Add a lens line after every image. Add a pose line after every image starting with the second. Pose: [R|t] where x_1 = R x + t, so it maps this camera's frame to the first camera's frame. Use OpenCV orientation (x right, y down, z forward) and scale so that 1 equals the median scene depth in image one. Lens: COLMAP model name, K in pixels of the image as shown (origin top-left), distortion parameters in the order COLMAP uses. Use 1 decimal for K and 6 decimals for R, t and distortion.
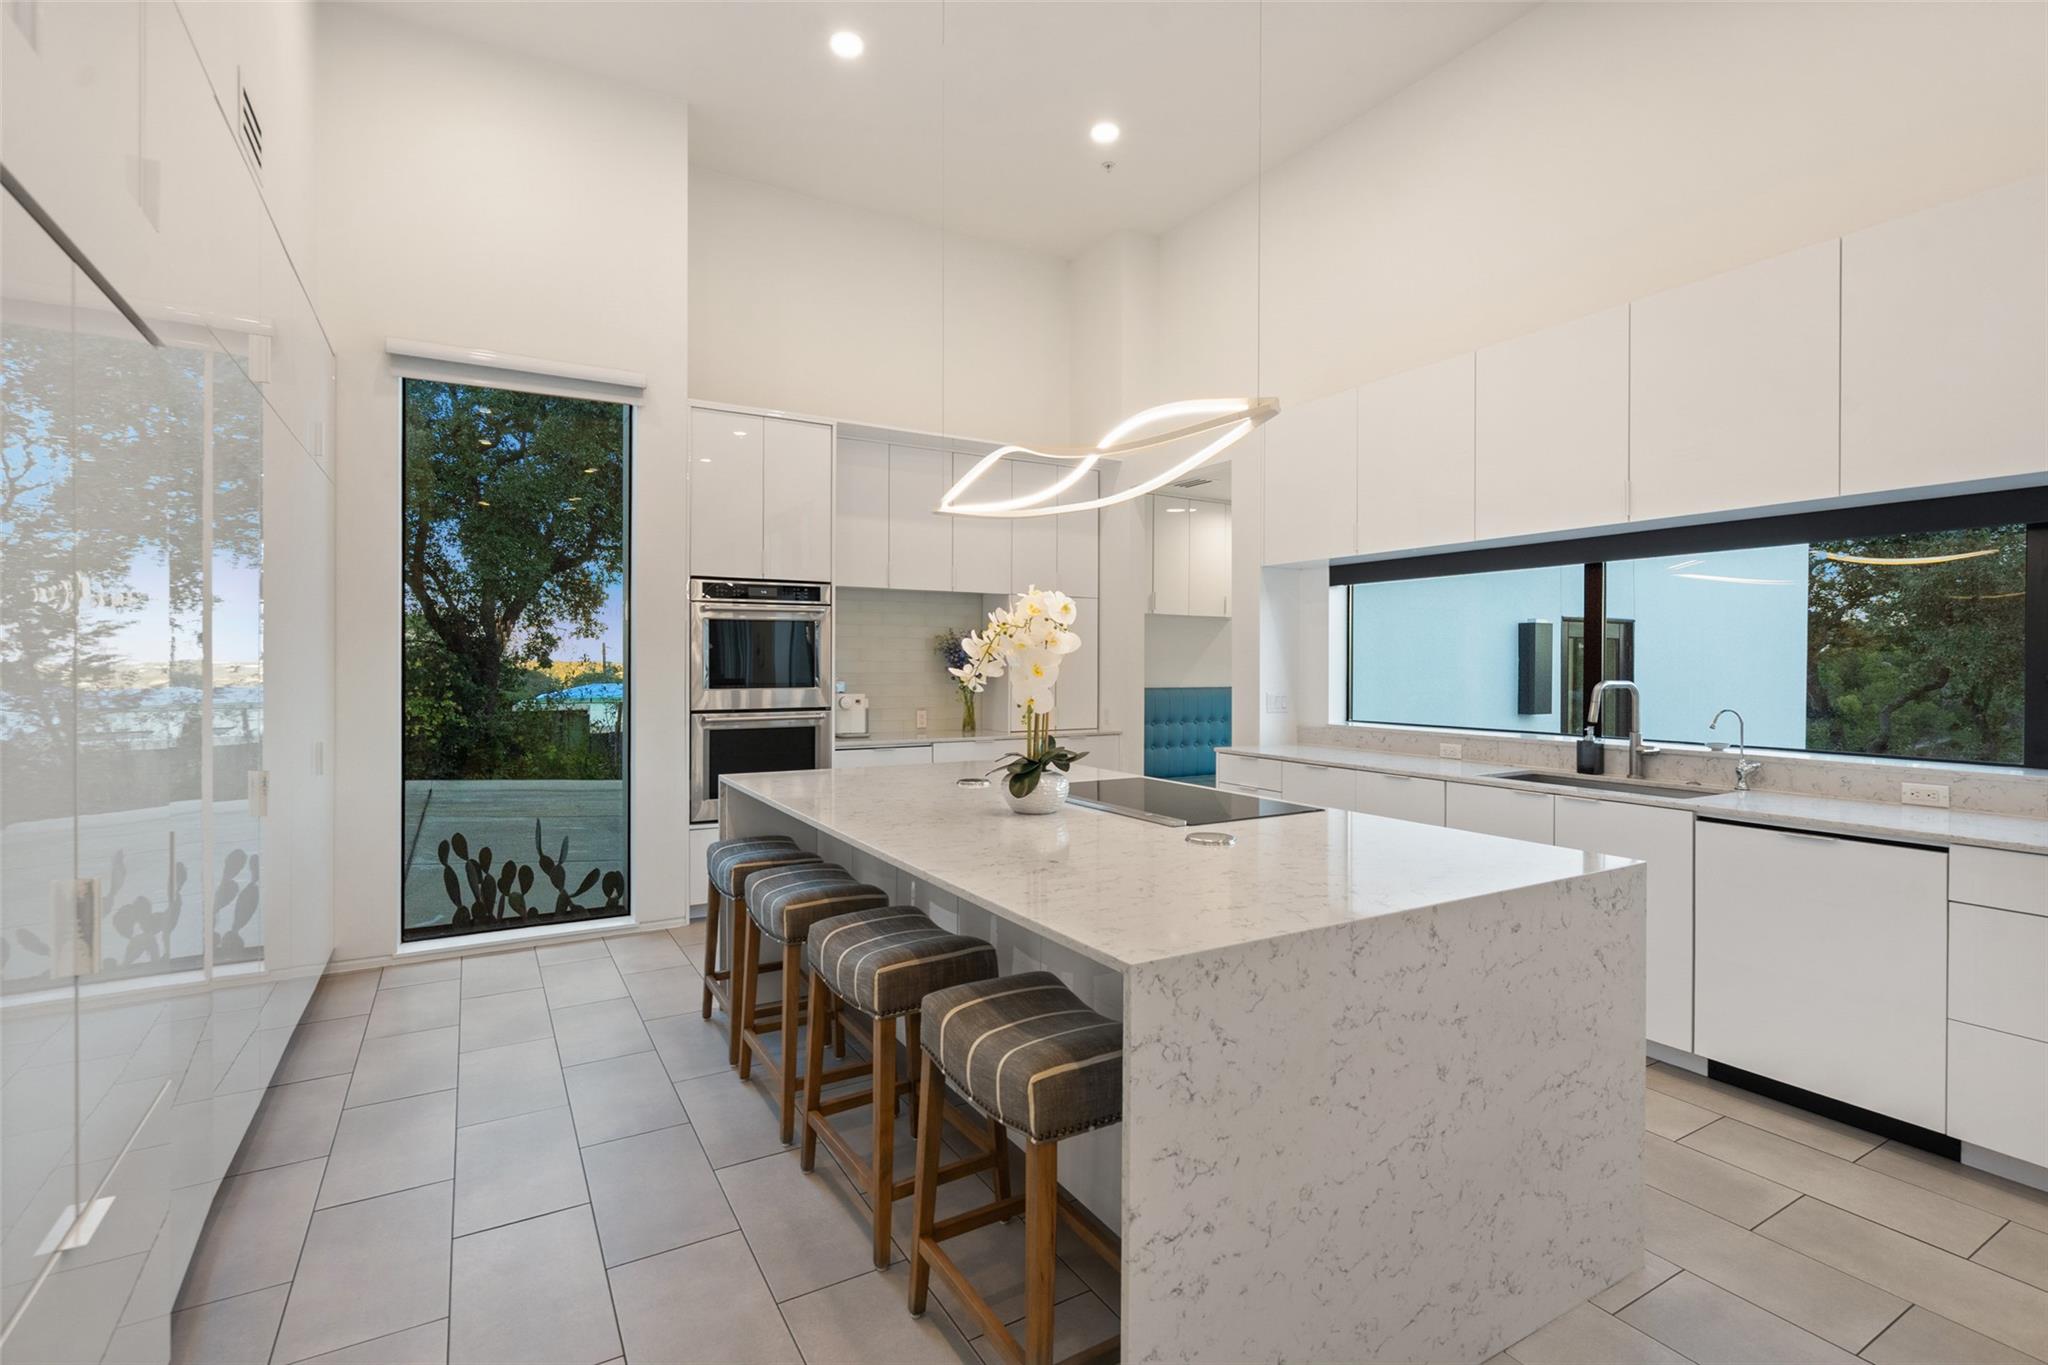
lens RADIAL K [[942.6, 0, 1012.0], [0, 942.6, 666.8], [0, 0, 1]] dist [0.005083, 0.000628]
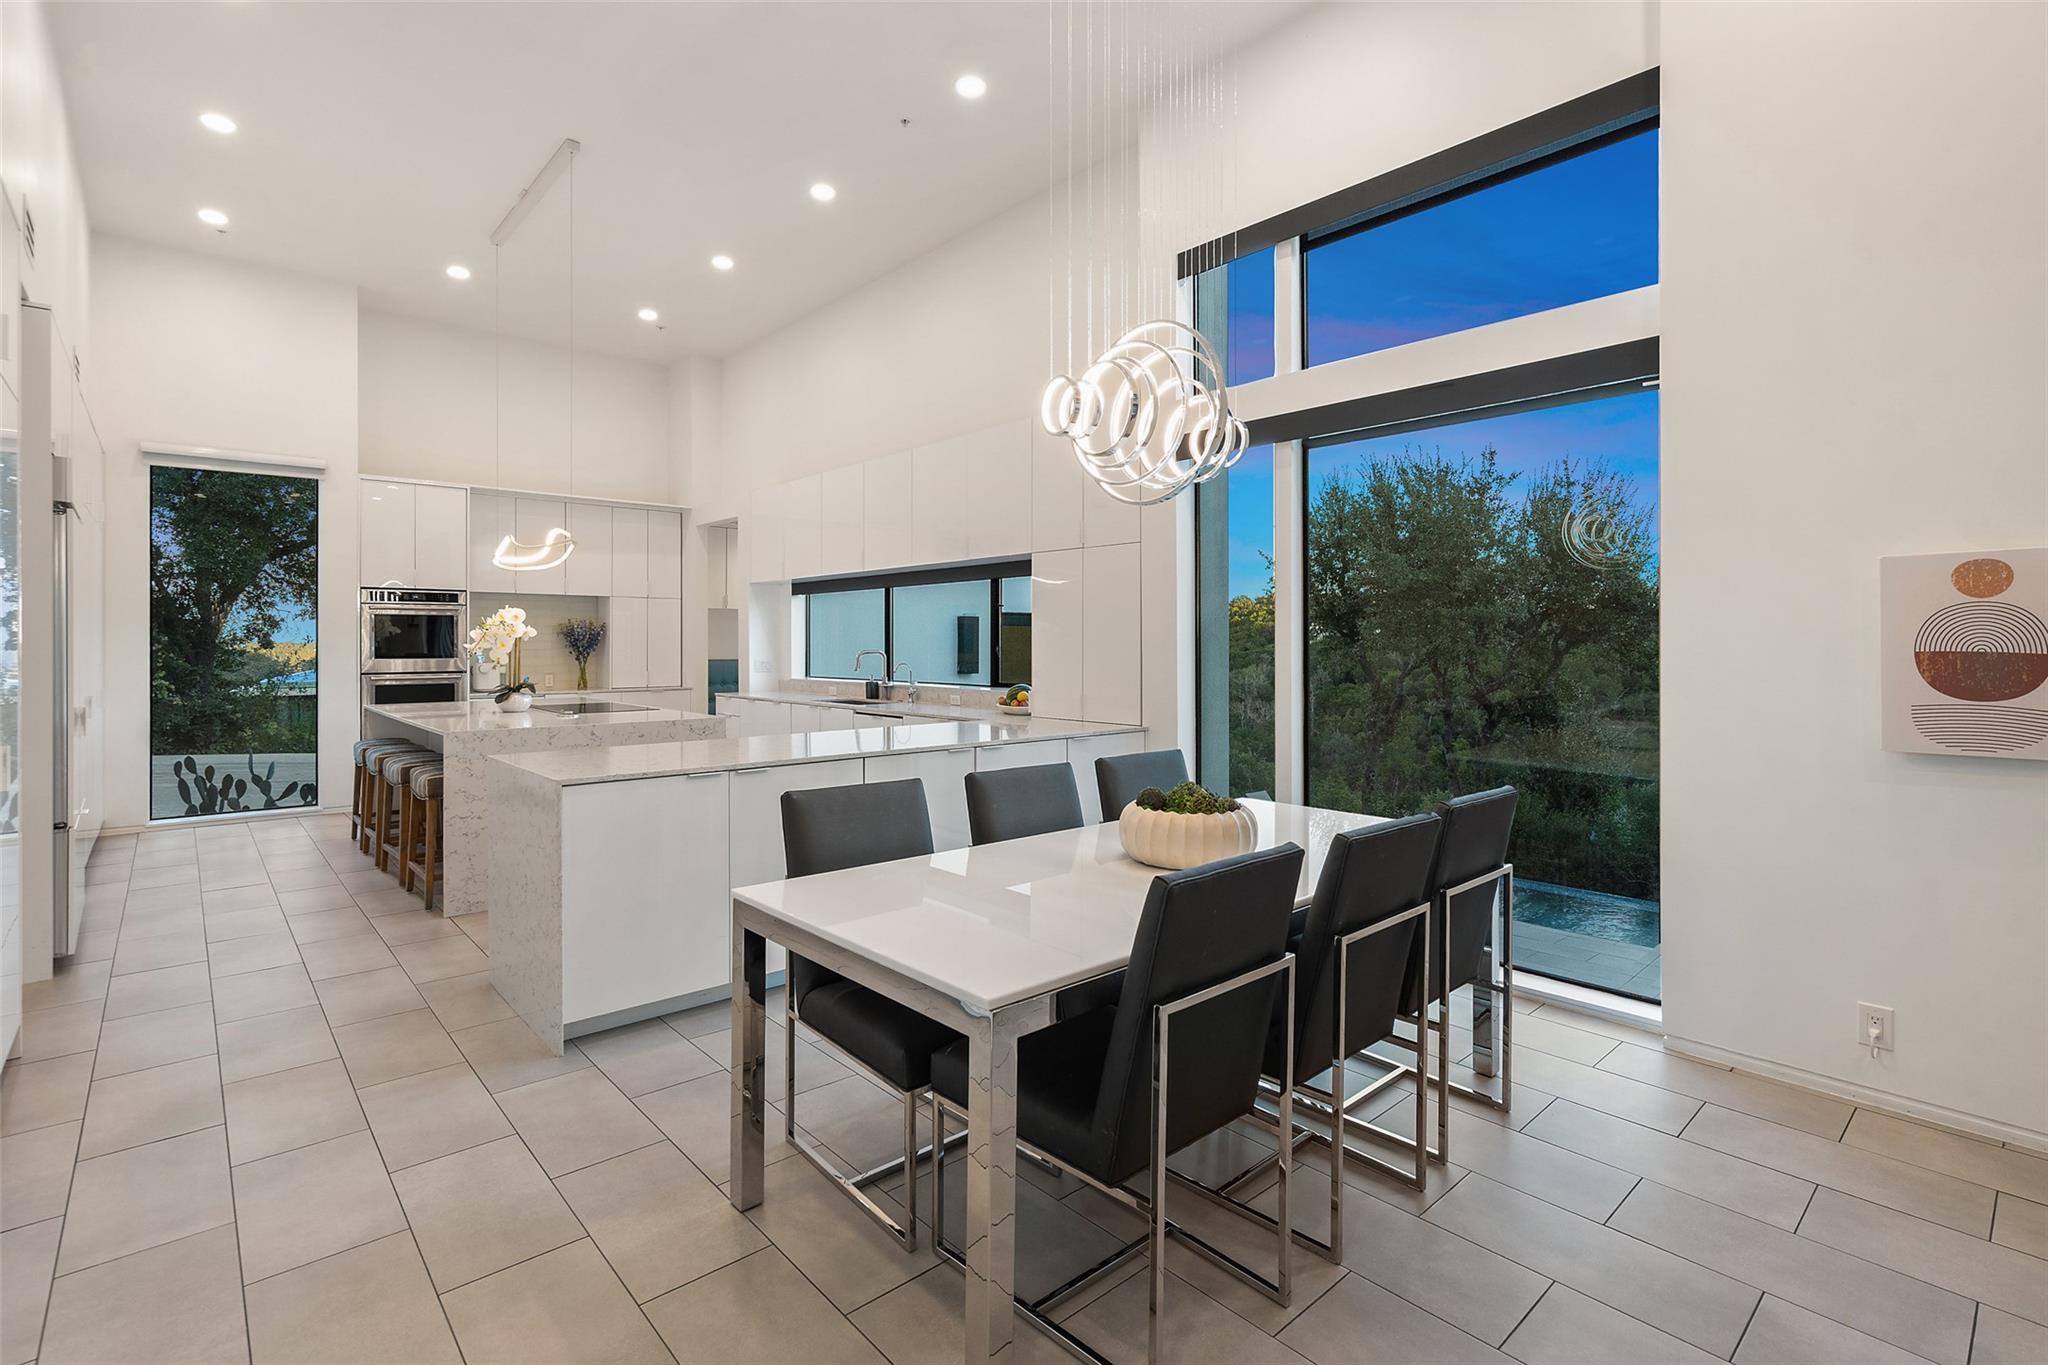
lens RADIAL K [[942.6, 0, 1001.5], [0, 942.6, 640.8], [0, 0, 1]] dist [0.005083, 0.000628]
pose [[0.980496, -0.002708, 0.196521, 0.357360], [0.003912, 0.999976, -0.005736, 0.005119], [-0.196500, 0.006392, 0.980483, -0.678219]]
